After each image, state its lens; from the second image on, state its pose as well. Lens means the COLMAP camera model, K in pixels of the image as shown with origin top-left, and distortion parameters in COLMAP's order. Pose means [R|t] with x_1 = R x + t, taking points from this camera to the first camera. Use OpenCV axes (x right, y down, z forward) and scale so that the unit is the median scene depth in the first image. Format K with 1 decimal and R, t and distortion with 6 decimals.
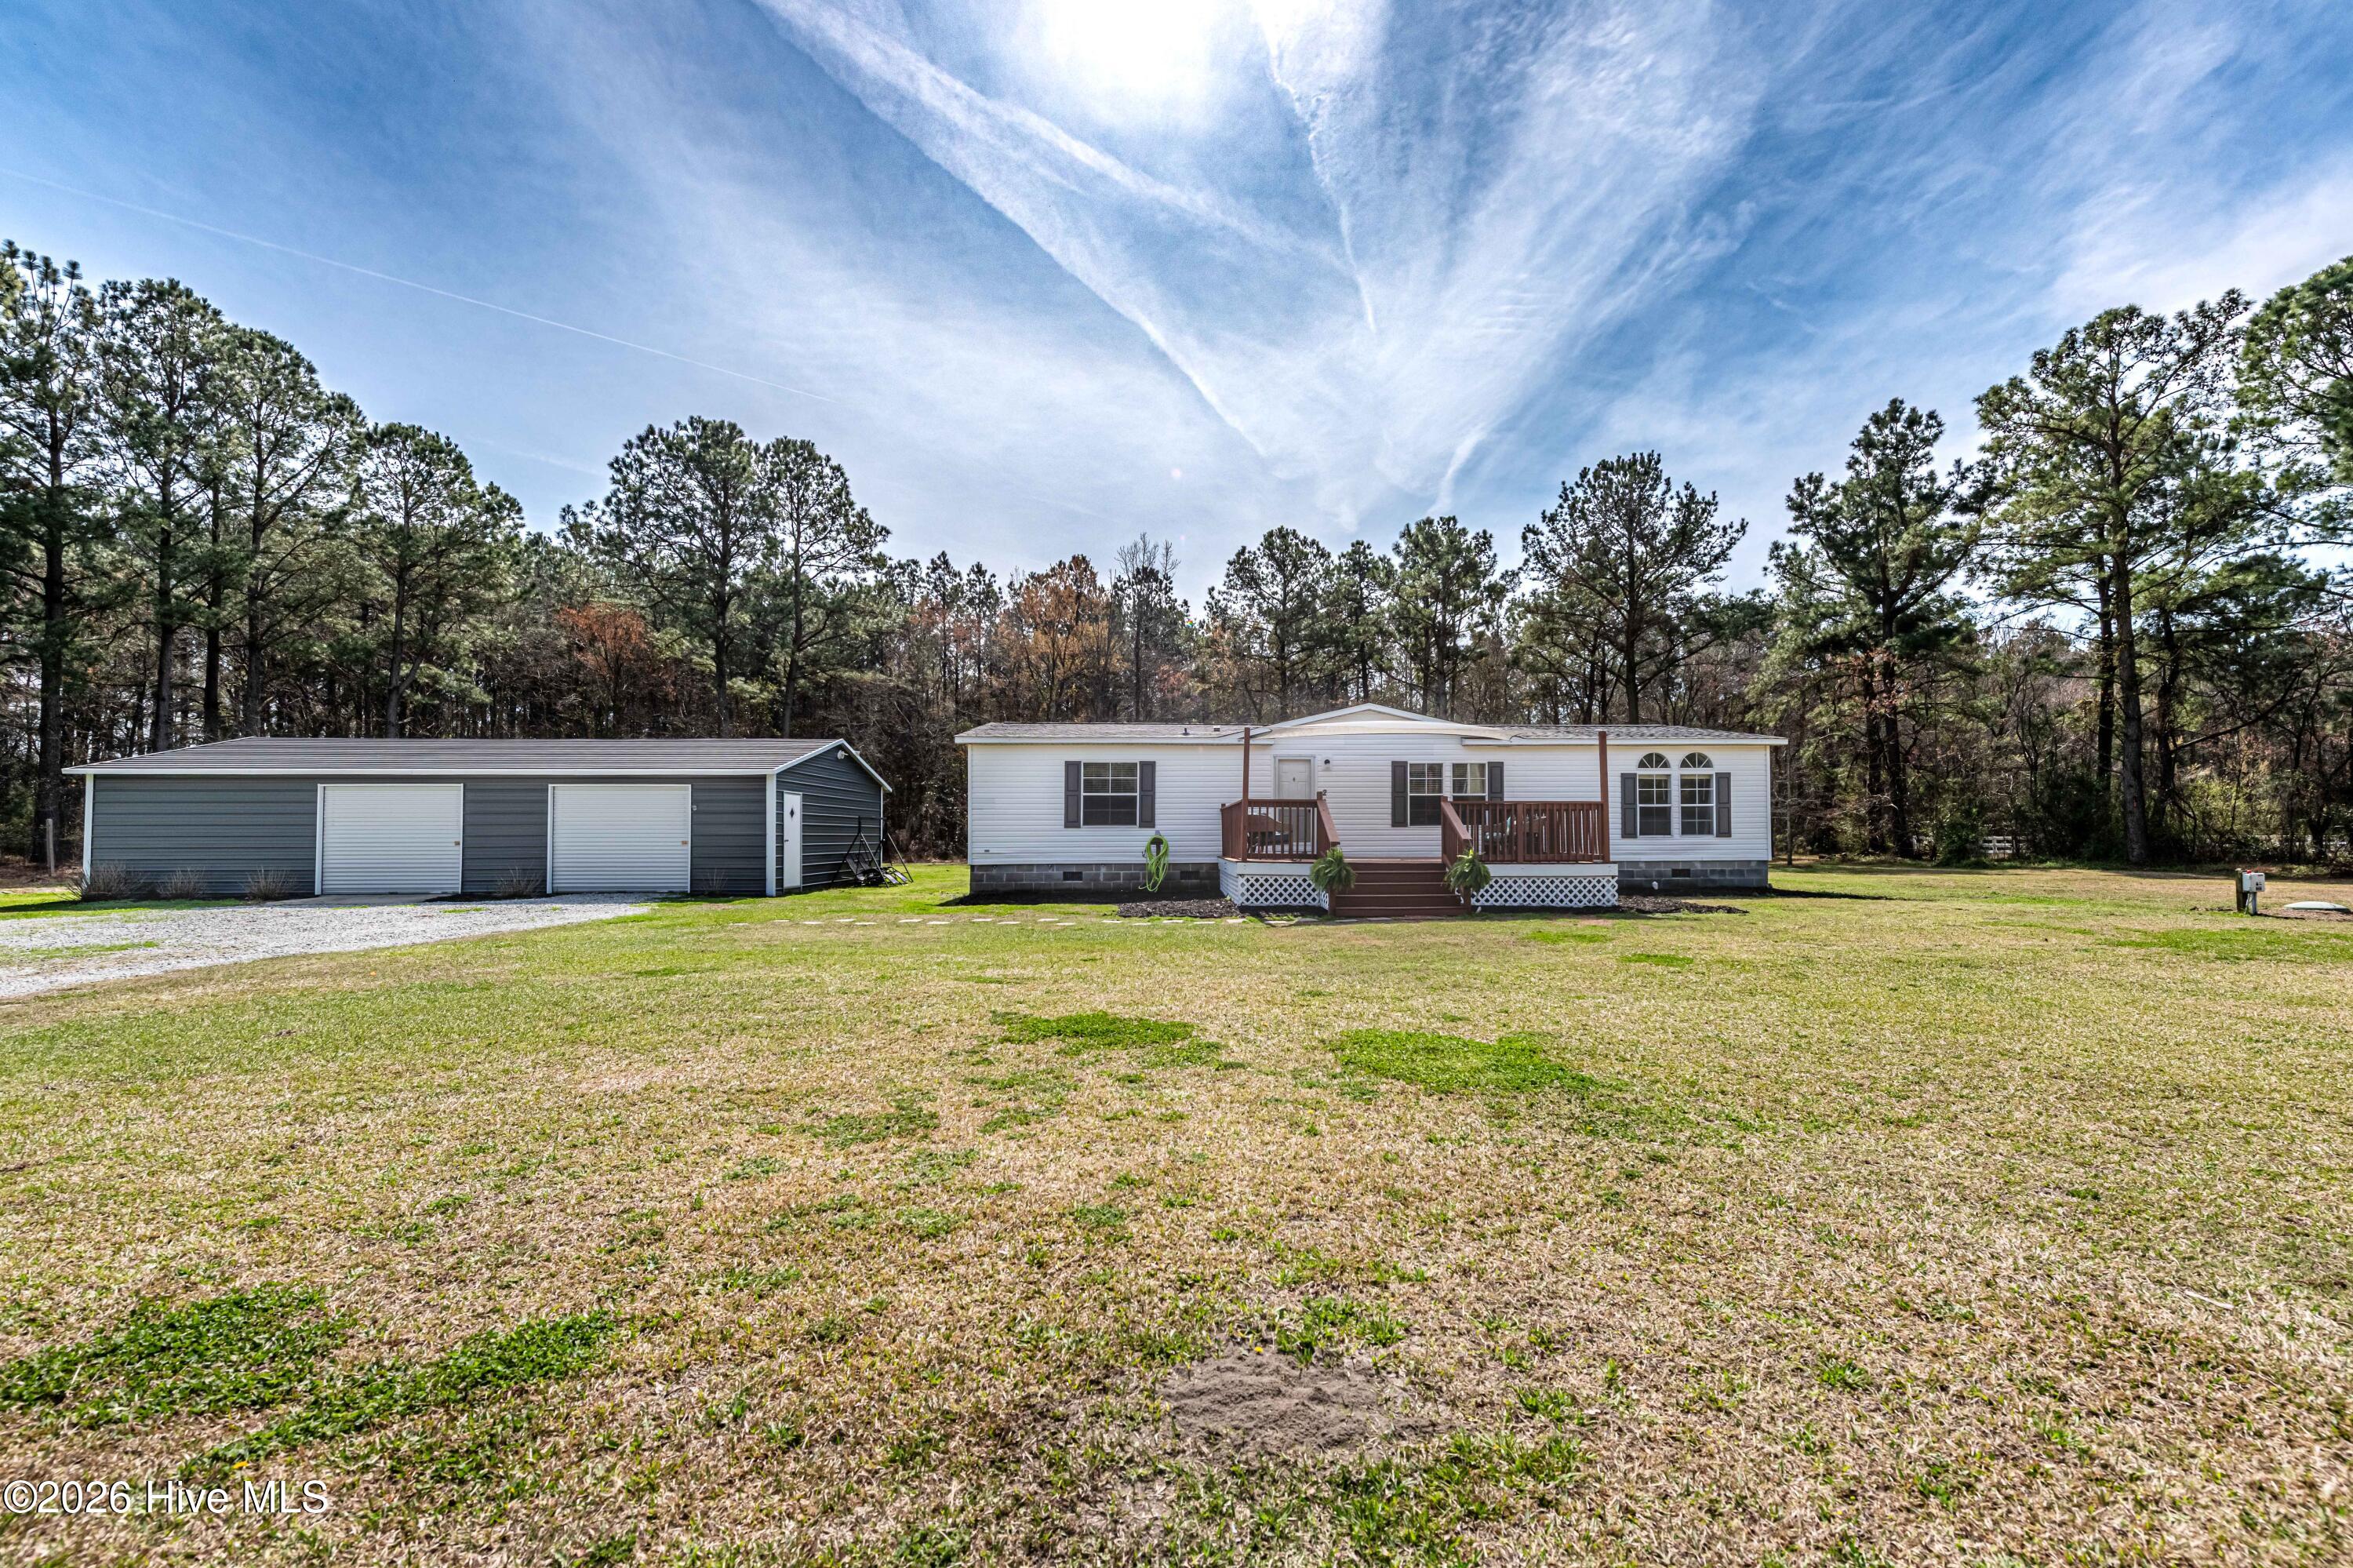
lens RADIAL K [[951.1, 0, 1170.9], [0, 951.1, 790.2], [0, 0, 1]] dist [-0.001030, 0.000218]
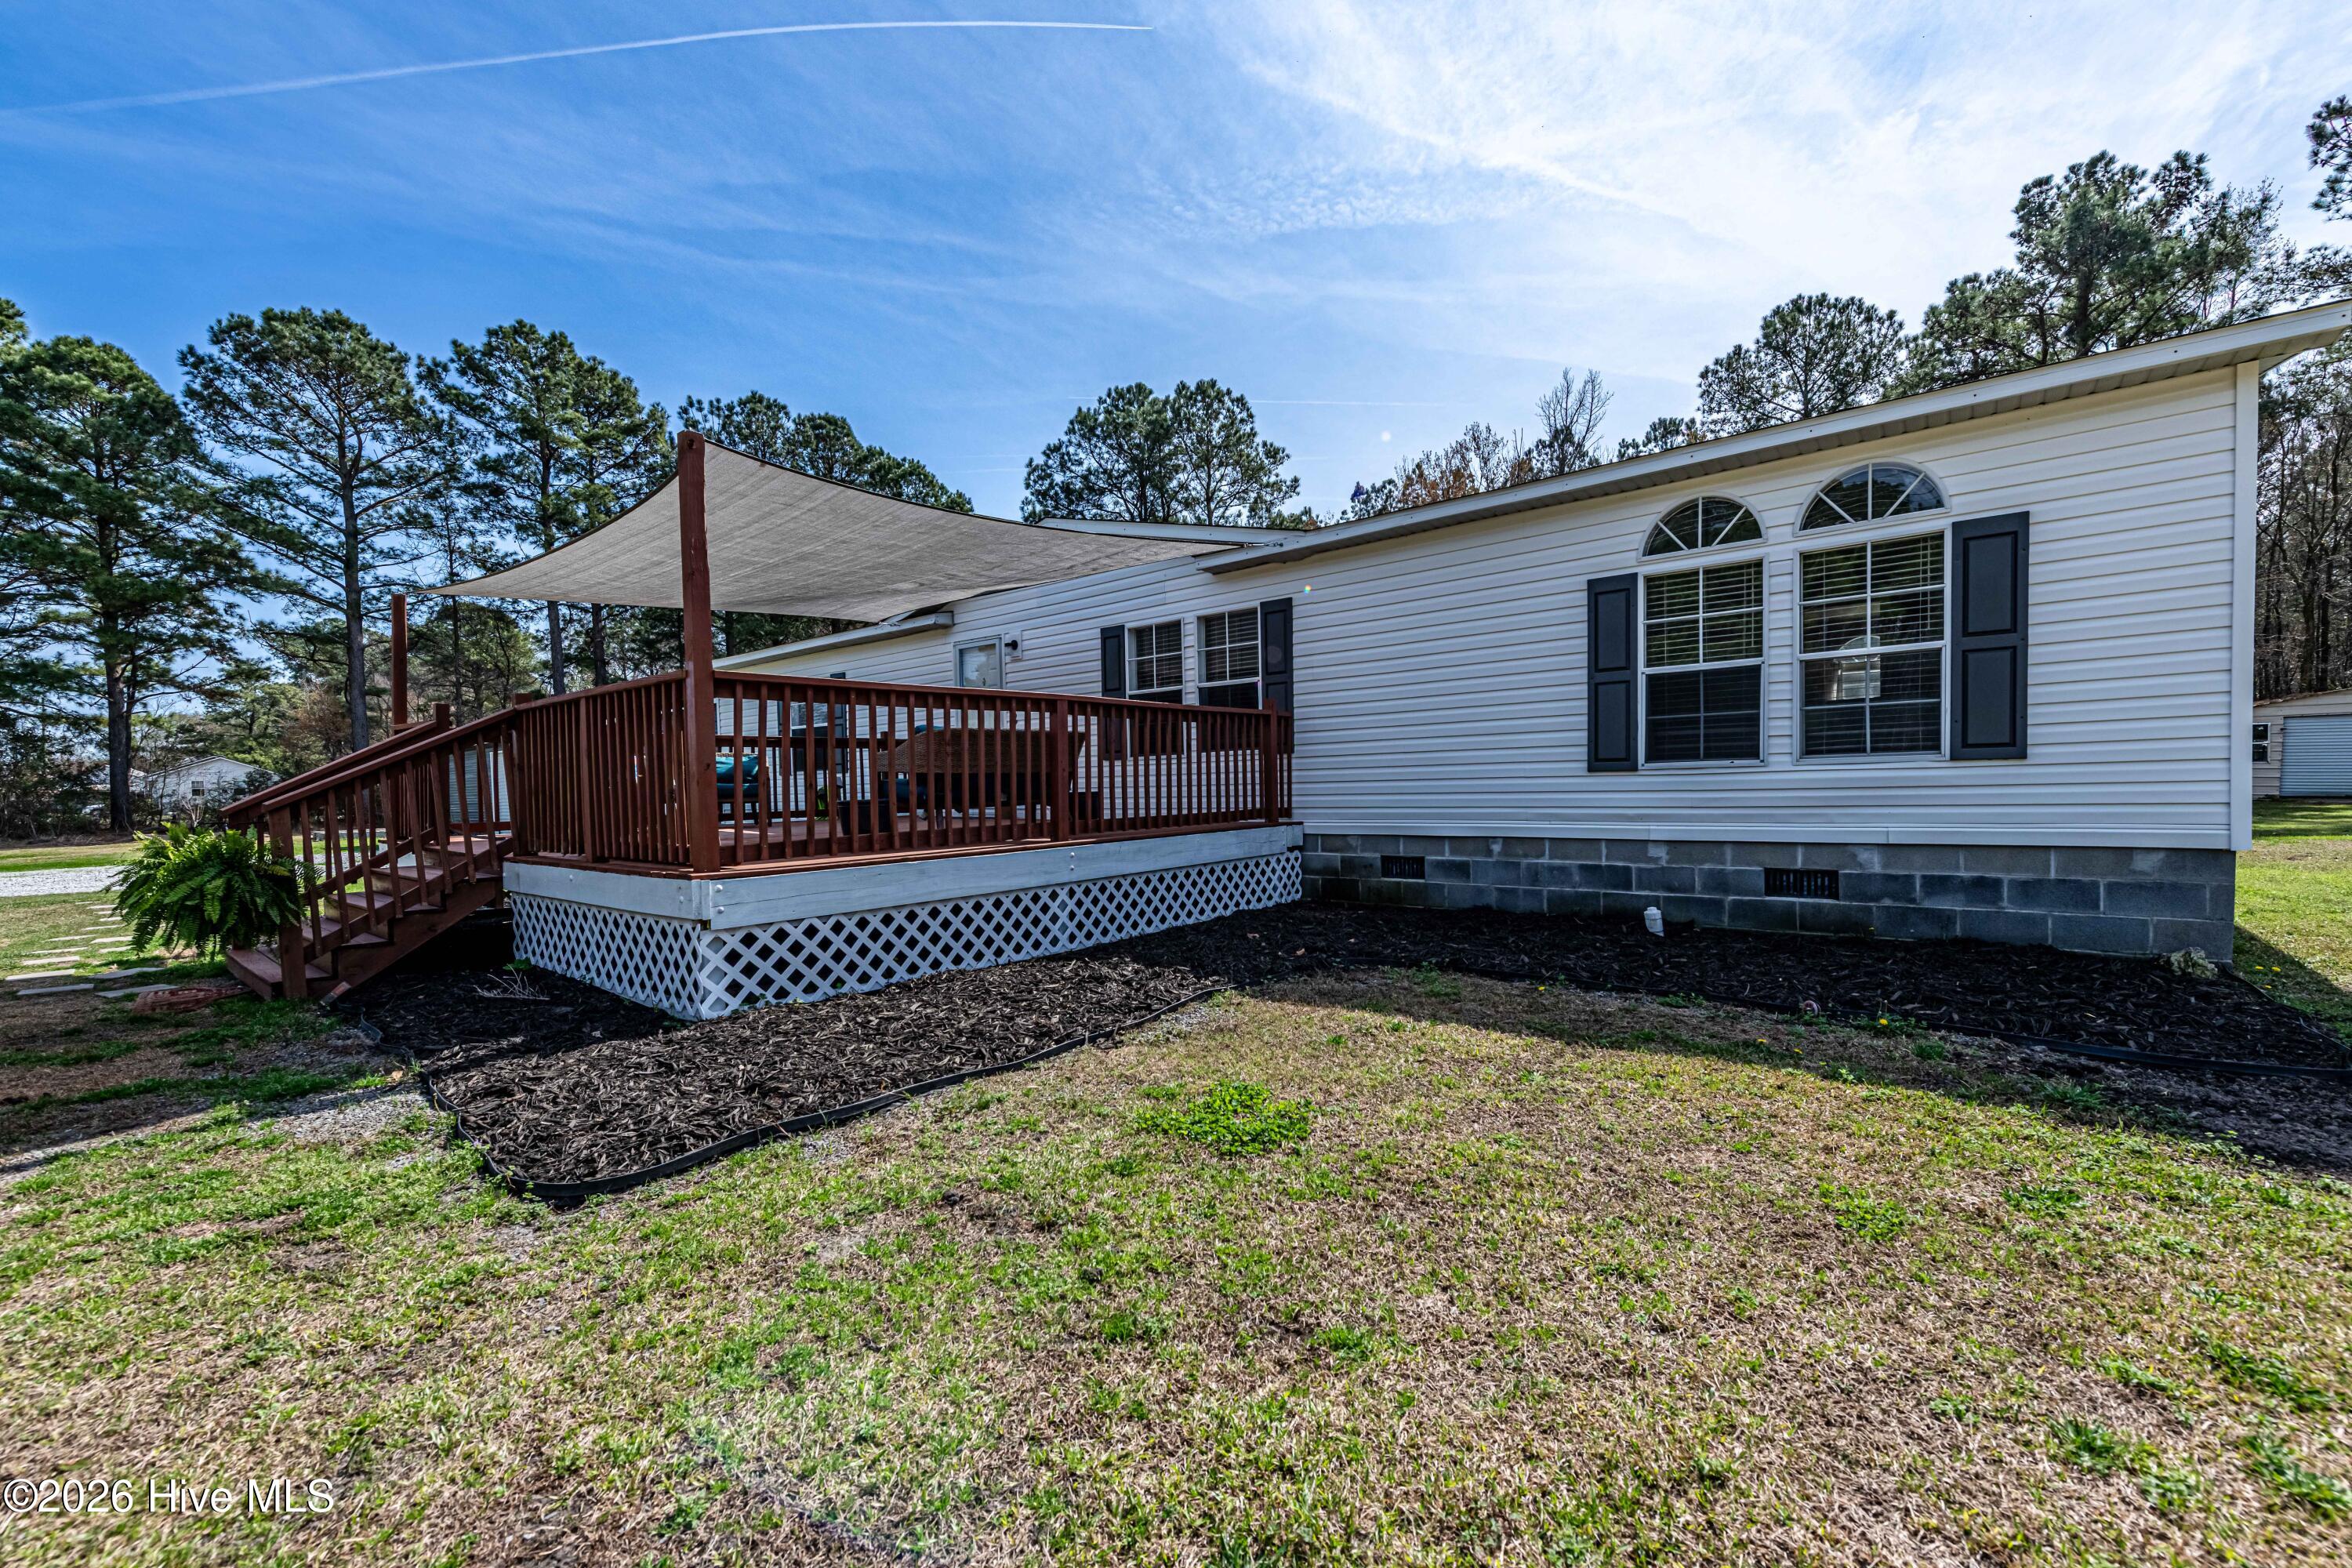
lens RADIAL K [[904.3, 0, 1221.0], [0, 904.3, 786.2], [0, 0, 1]] dist [-0.000245, -0.000123]
pose [[0.762885, -0.012002, -0.646423, 0.288090], [0.052416, 0.997685, 0.043336, 0.017129], [0.644406, -0.066943, 0.761748, 0.328996]]
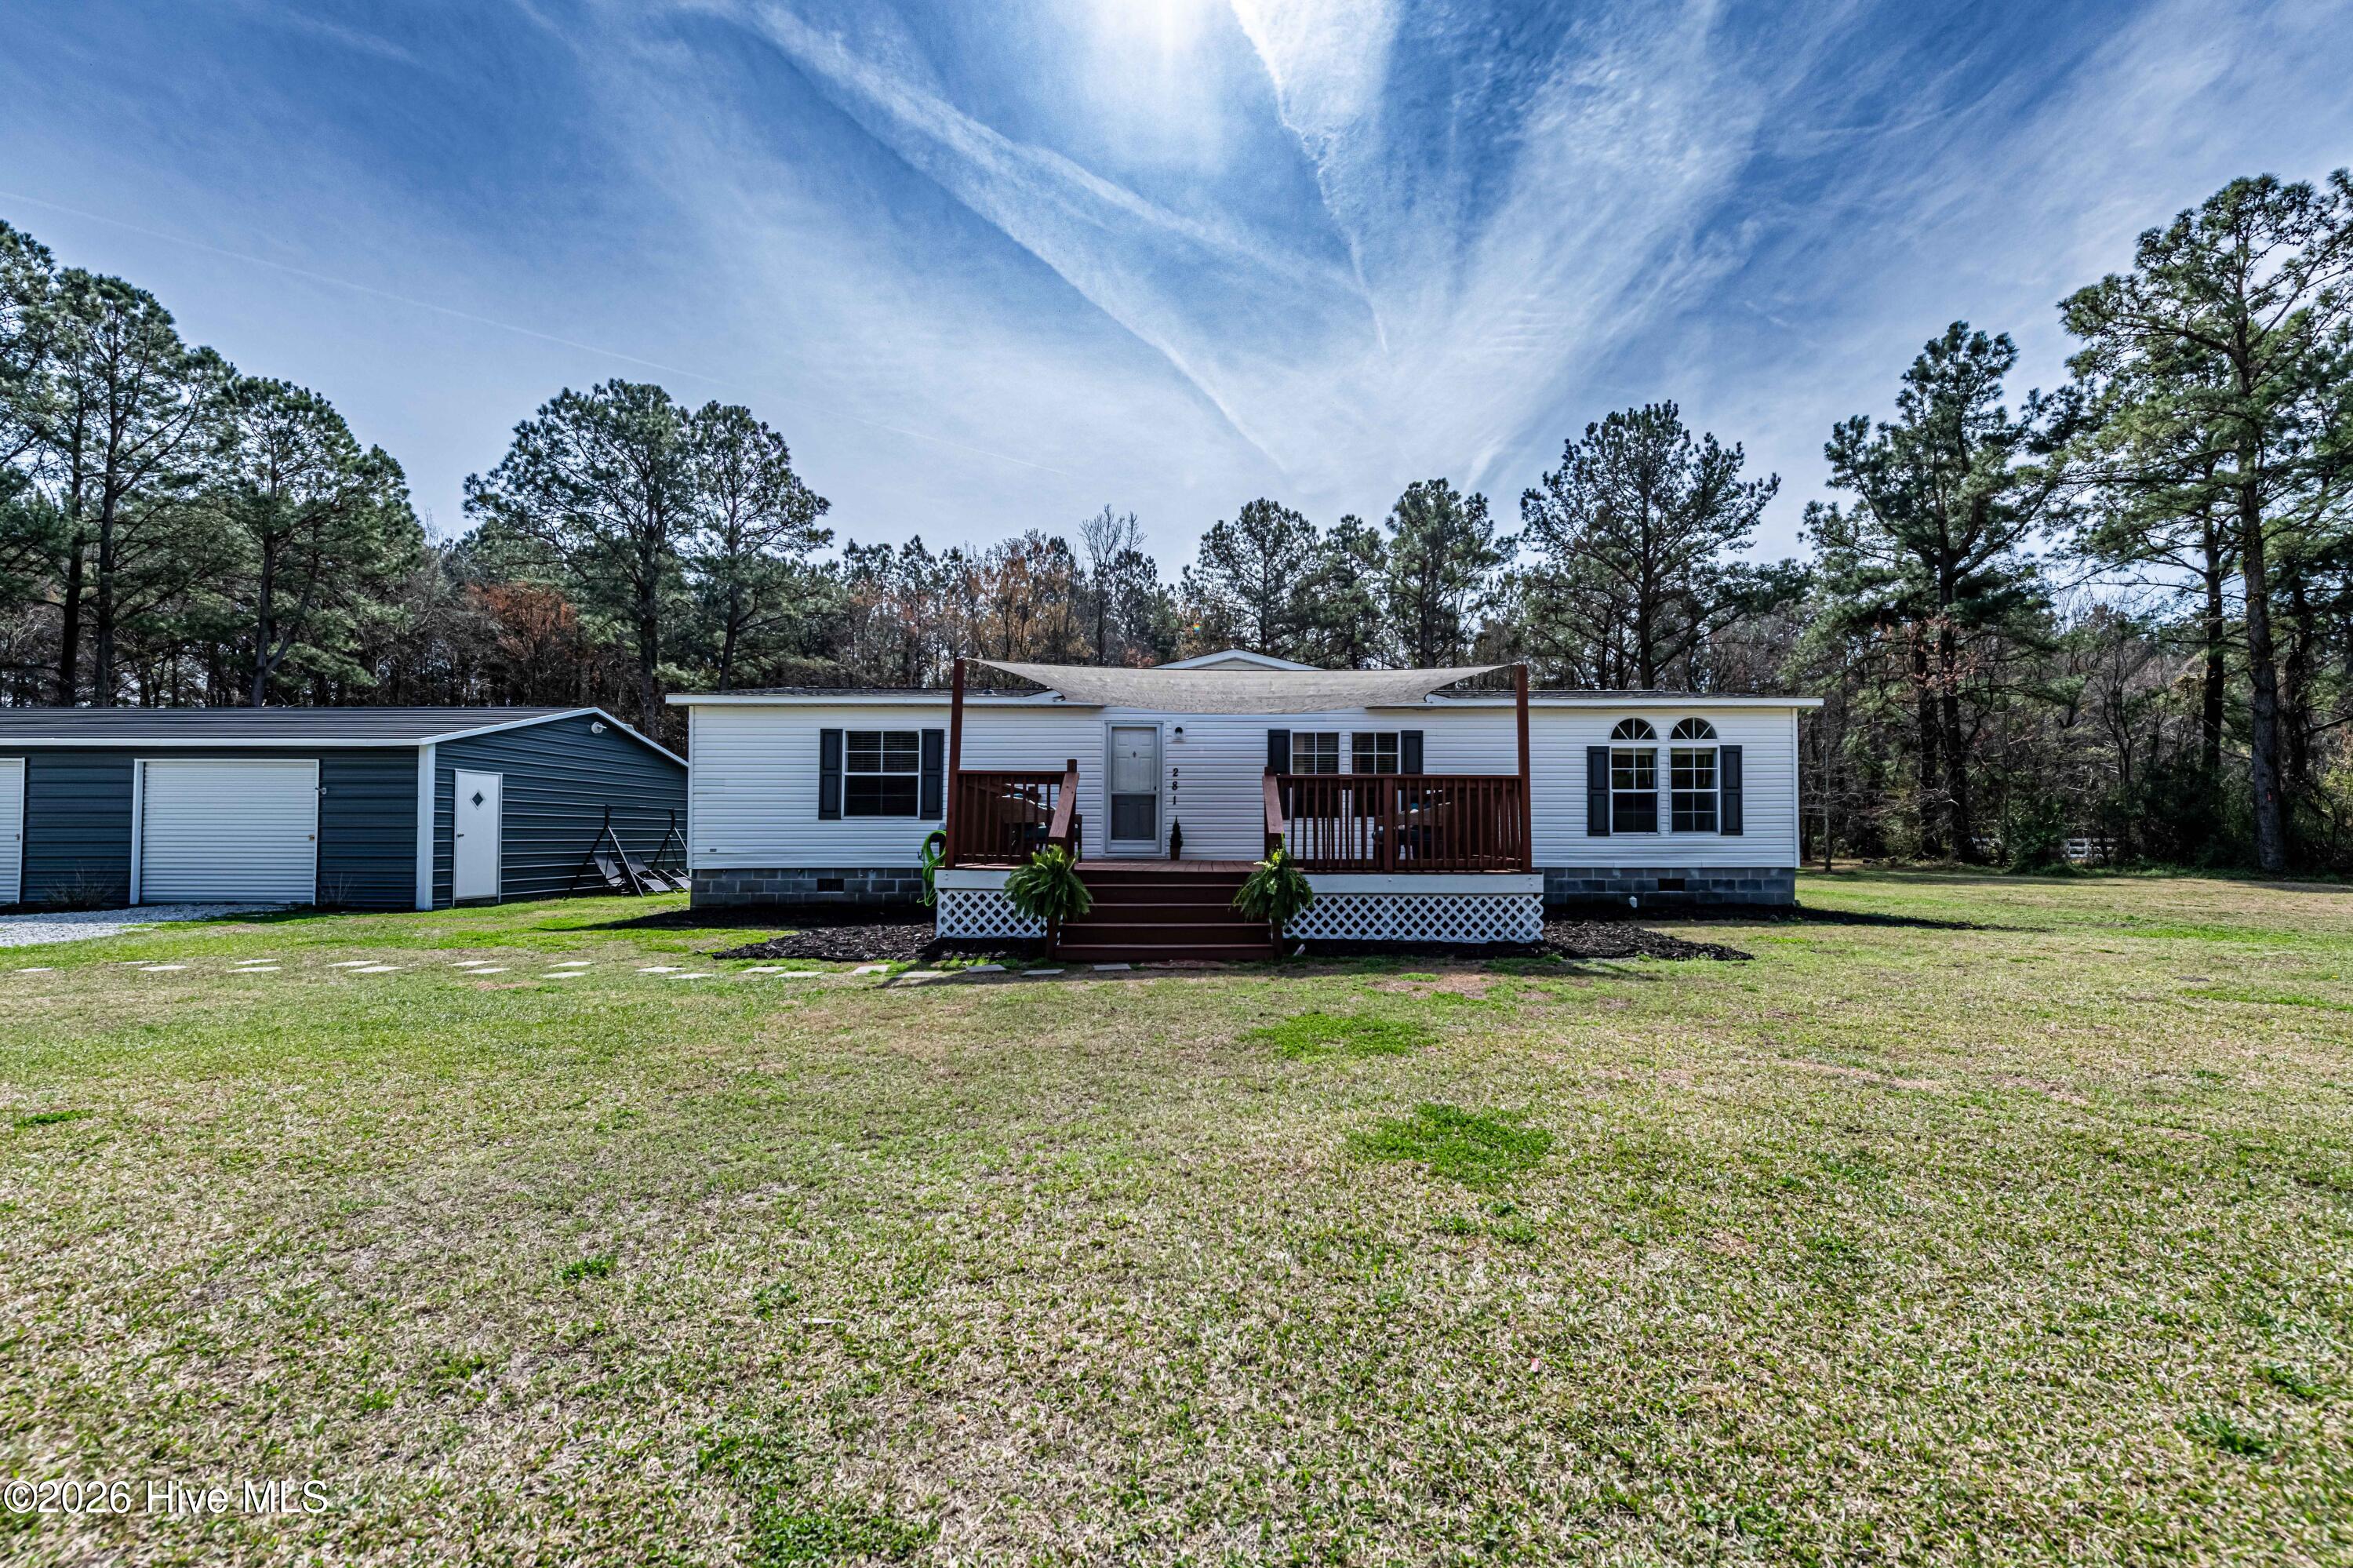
lens RADIAL K [[926.0, 0, 1178.8], [0, 926.0, 790.1], [0, 0, 1]] dist [0.001503, -0.000316]
pose [[0.999367, 0.001713, -0.035529, 0.092980], [-0.001799, 0.999996, -0.002376, 0.008794], [0.035525, 0.002438, 0.999366, 0.140658]]
